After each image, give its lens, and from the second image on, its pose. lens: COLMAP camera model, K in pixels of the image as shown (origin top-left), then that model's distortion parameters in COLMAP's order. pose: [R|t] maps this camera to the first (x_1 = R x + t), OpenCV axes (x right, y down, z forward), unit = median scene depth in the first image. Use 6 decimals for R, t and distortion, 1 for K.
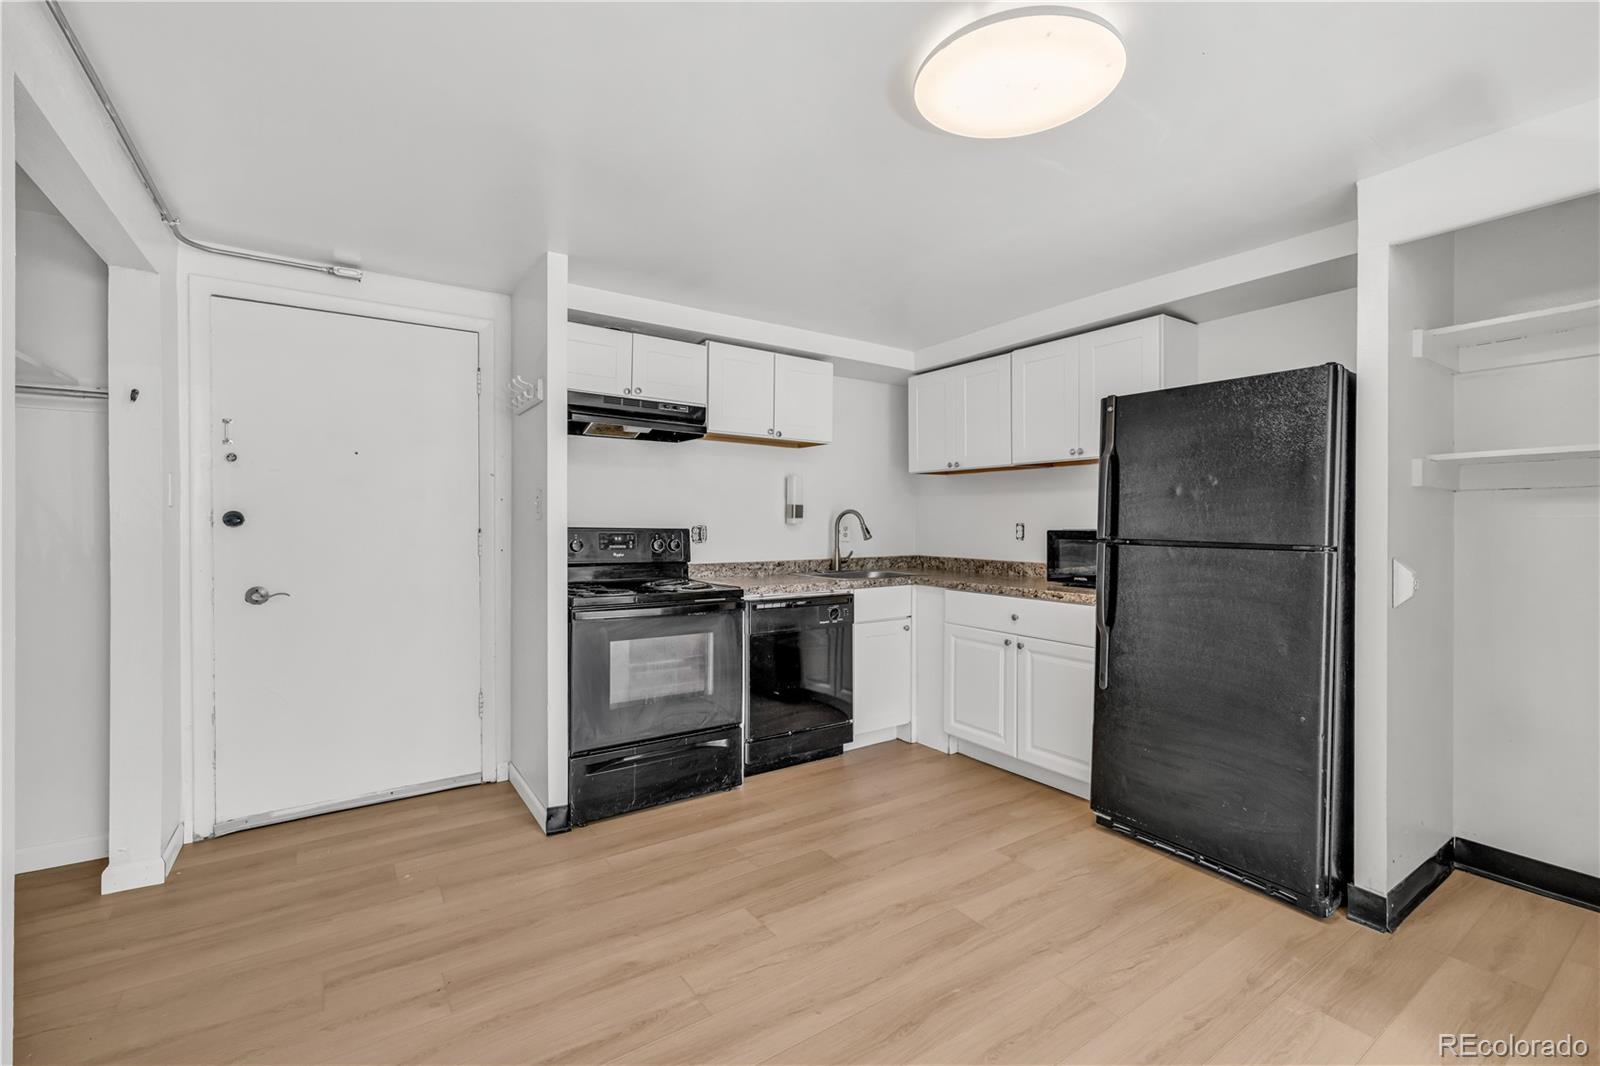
lens RADIAL K [[679.6, 0, 803.9], [0, 679.6, 521.9], [0, 0, 1]] dist [0.004107, -0.000701]
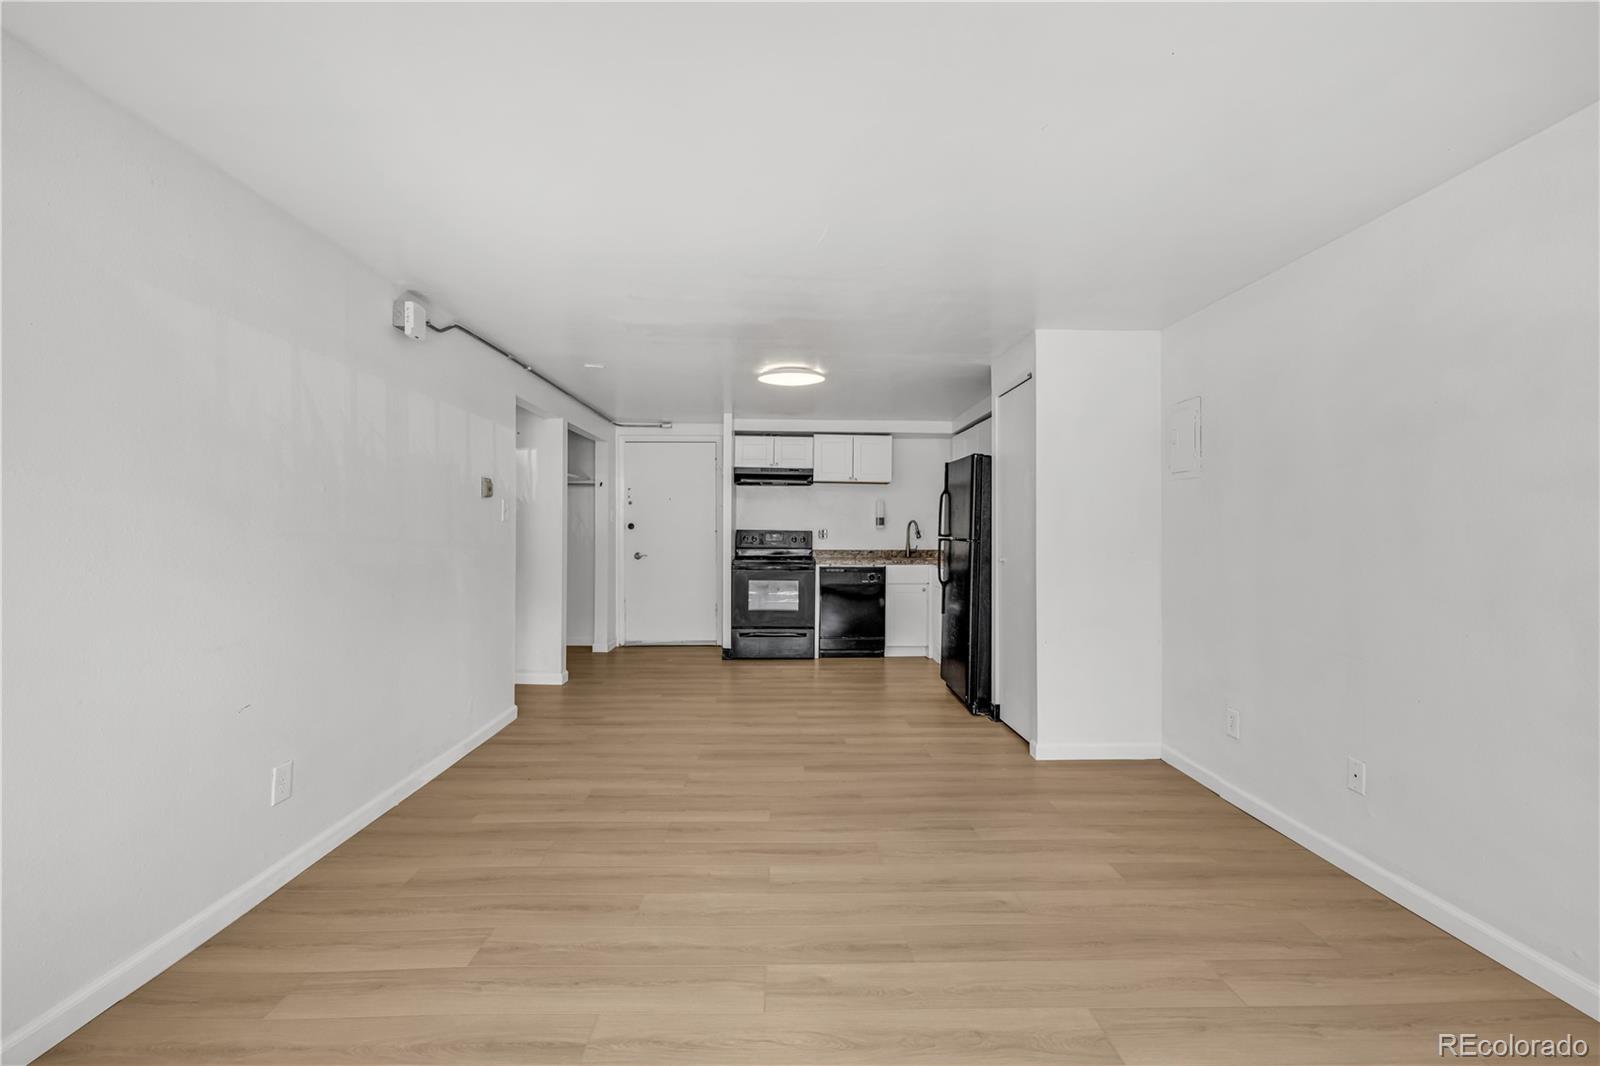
lens RADIAL K [[679.6, 0, 803.1], [0, 679.6, 531.1], [0, 0, 1]] dist [0.004107, -0.000701]
pose [[0.838289, 0.004174, -0.545211, 1.031624], [-0.000388, 0.999975, 0.007058, -0.004346], [0.545226, -0.005705, 0.838269, -0.749306]]
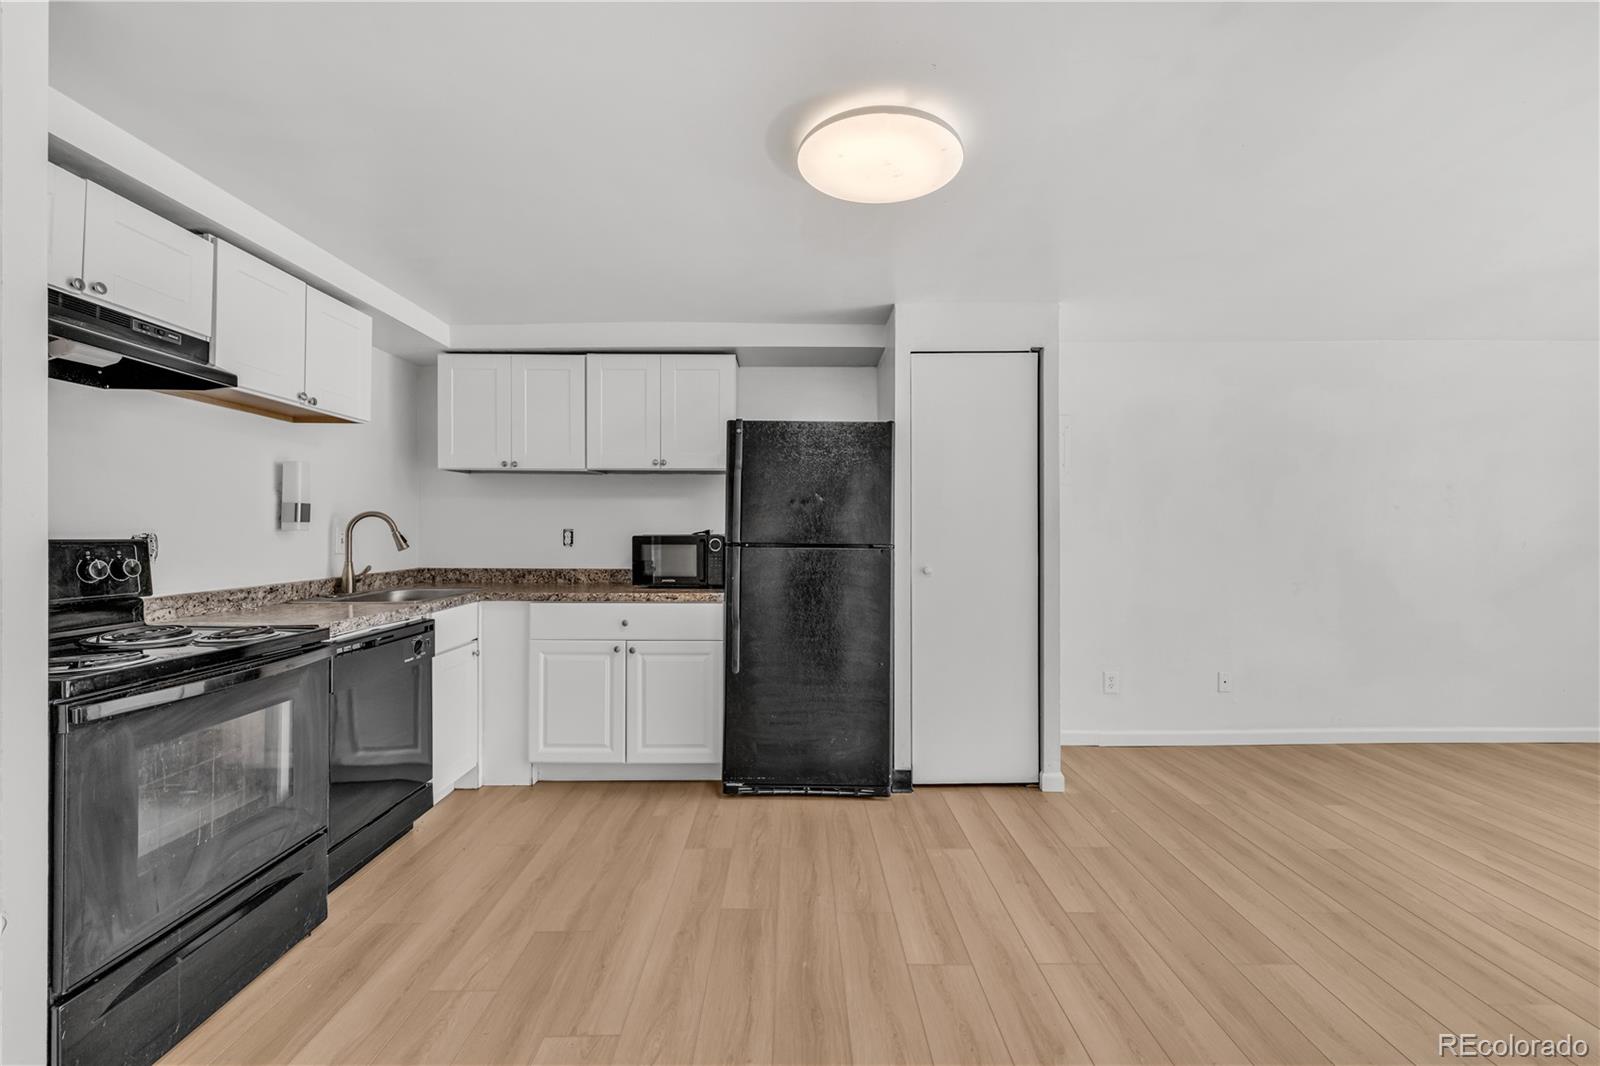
lens RADIAL K [[679.6, 0, 788.9], [0, 679.6, 521.7], [0, 0, 1]] dist [0.004107, -0.000701]
pose [[0.564396, 0.006880, 0.825476, -0.412158], [-0.001247, 0.999971, -0.007482, -0.002291], [-0.825504, 0.003193, 0.564388, 0.248868]]
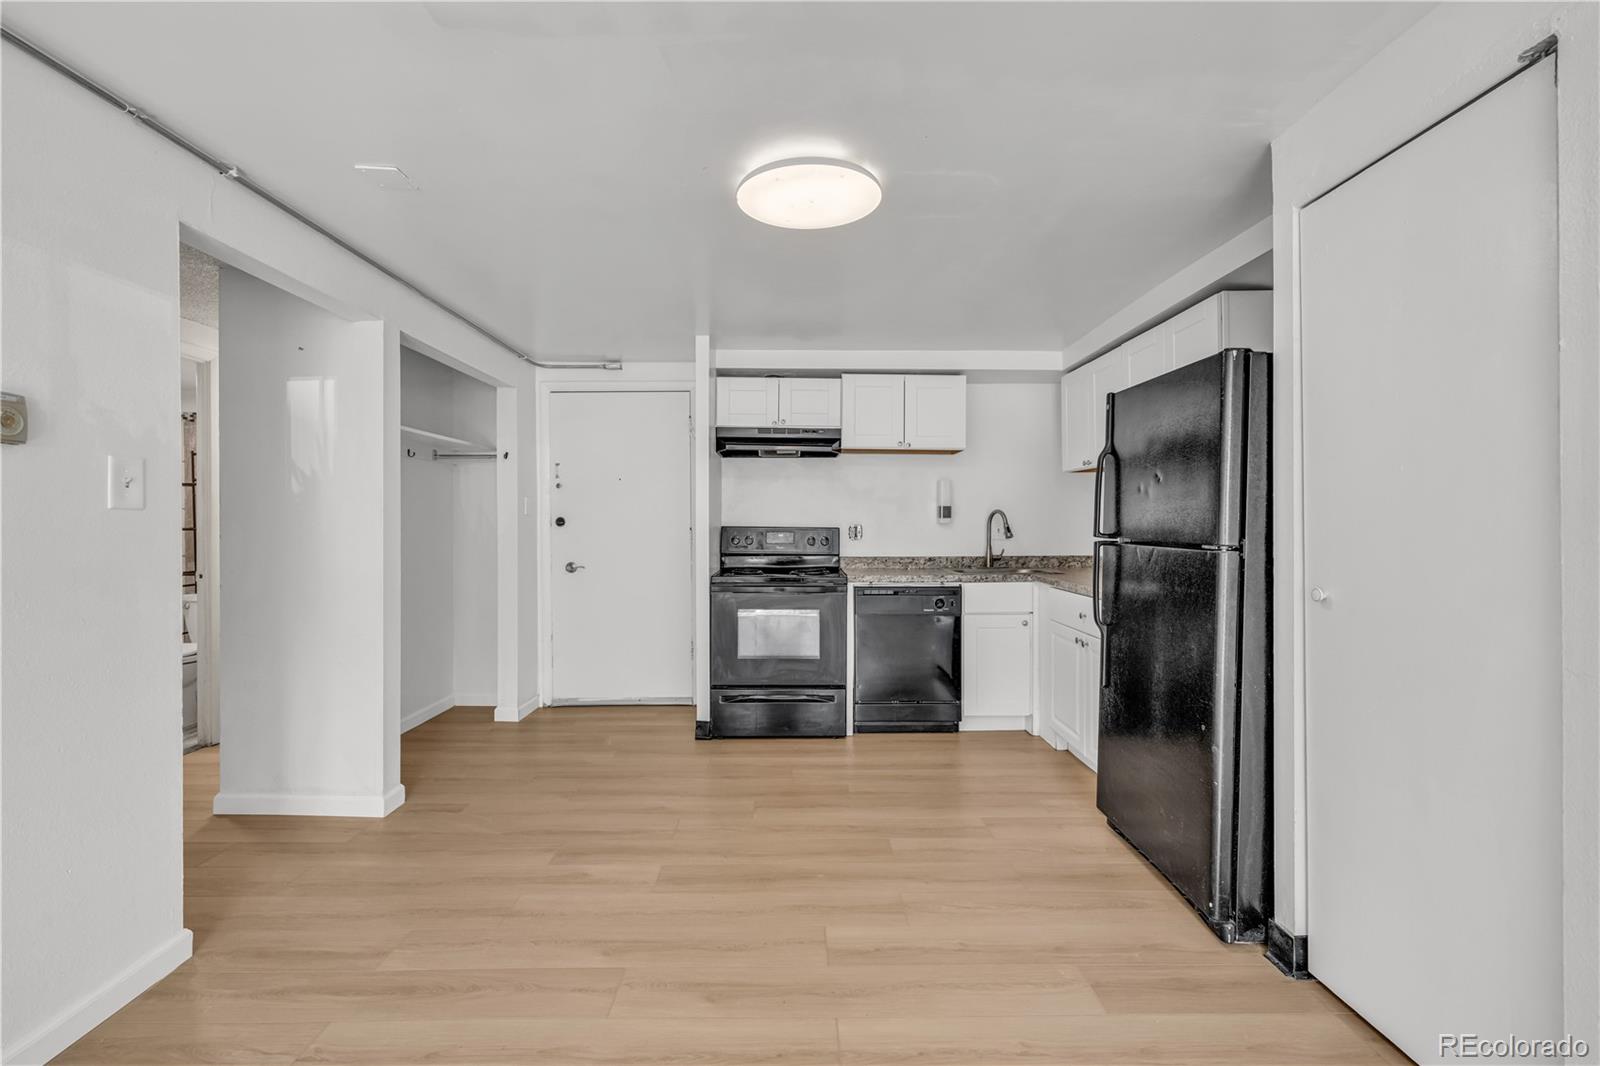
lens RADIAL K [[679.6, 0, 807.3], [0, 679.6, 526.5], [0, 0, 1]] dist [0.004107, -0.000701]
pose [[0.831563, -0.000287, -0.555430, 0.561490], [0.004386, 0.999972, 0.006051, -0.000028], [0.555412, -0.007468, 0.831542, -0.064876]]
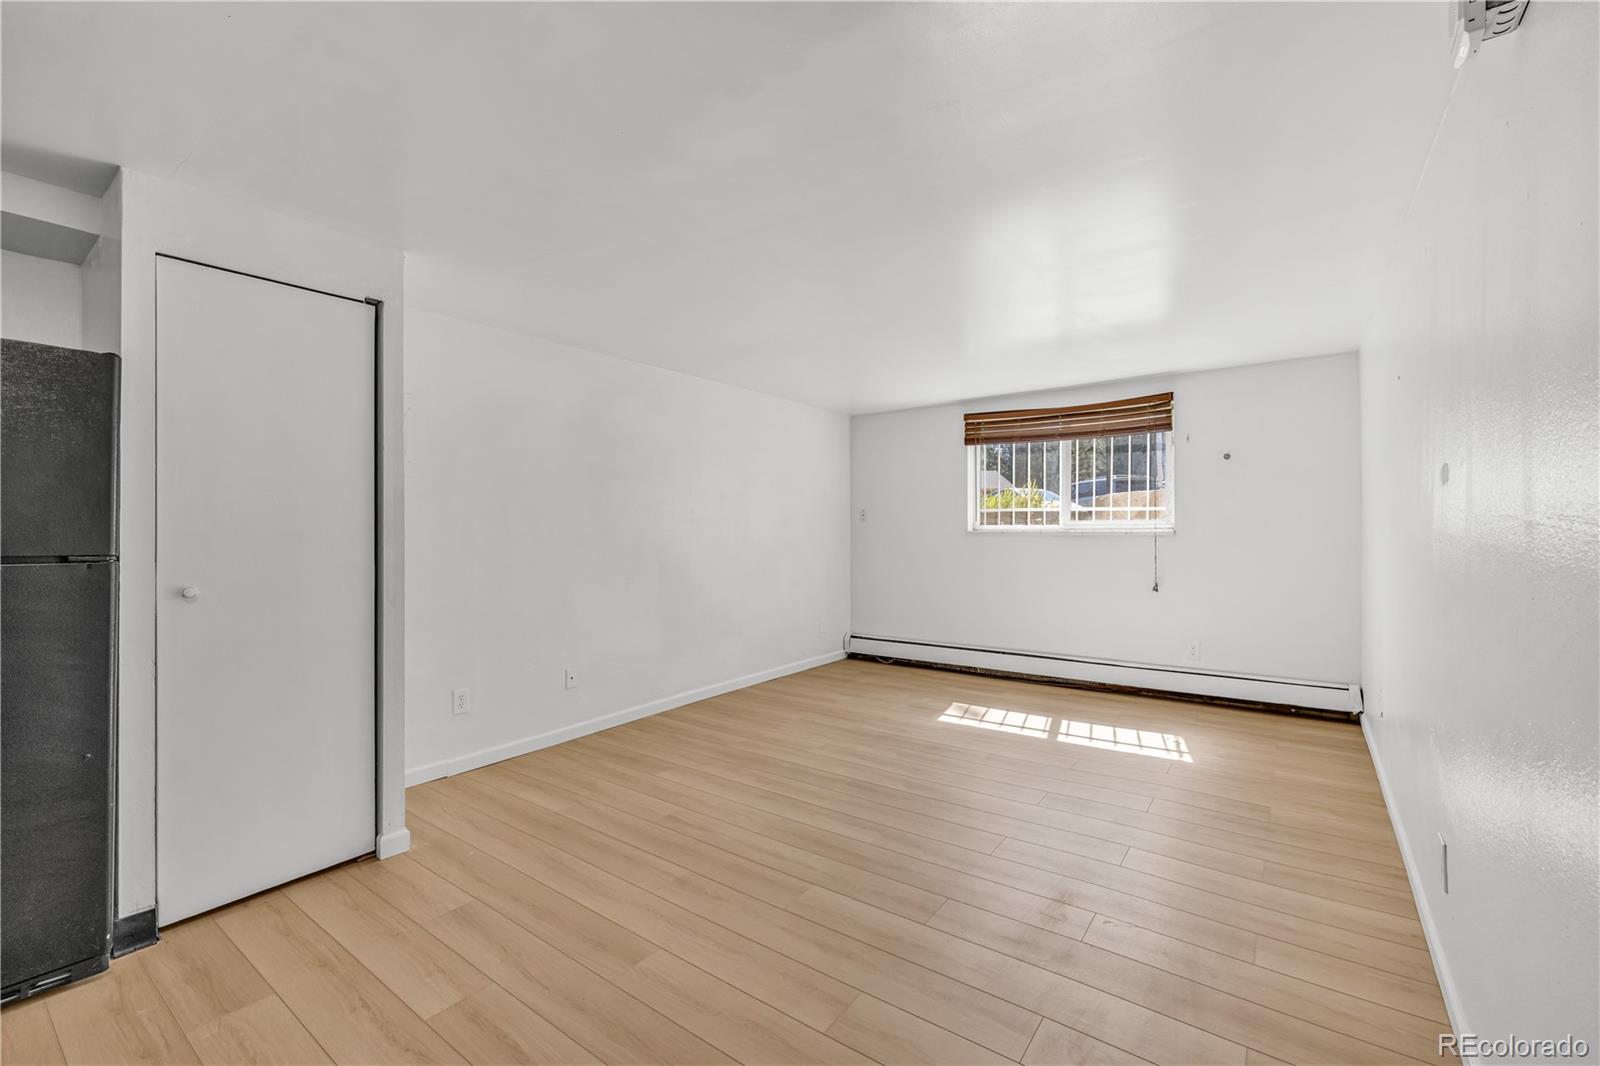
lens RADIAL K [[679.6, 0, 805.1], [0, 679.6, 528.3], [0, 0, 1]] dist [0.004107, -0.000701]
pose [[-0.332684, 0.000213, 0.943038, -0.280367], [-0.002061, 0.999997, -0.000953, -0.001195], [-0.943036, -0.002261, -0.332683, 0.308668]]
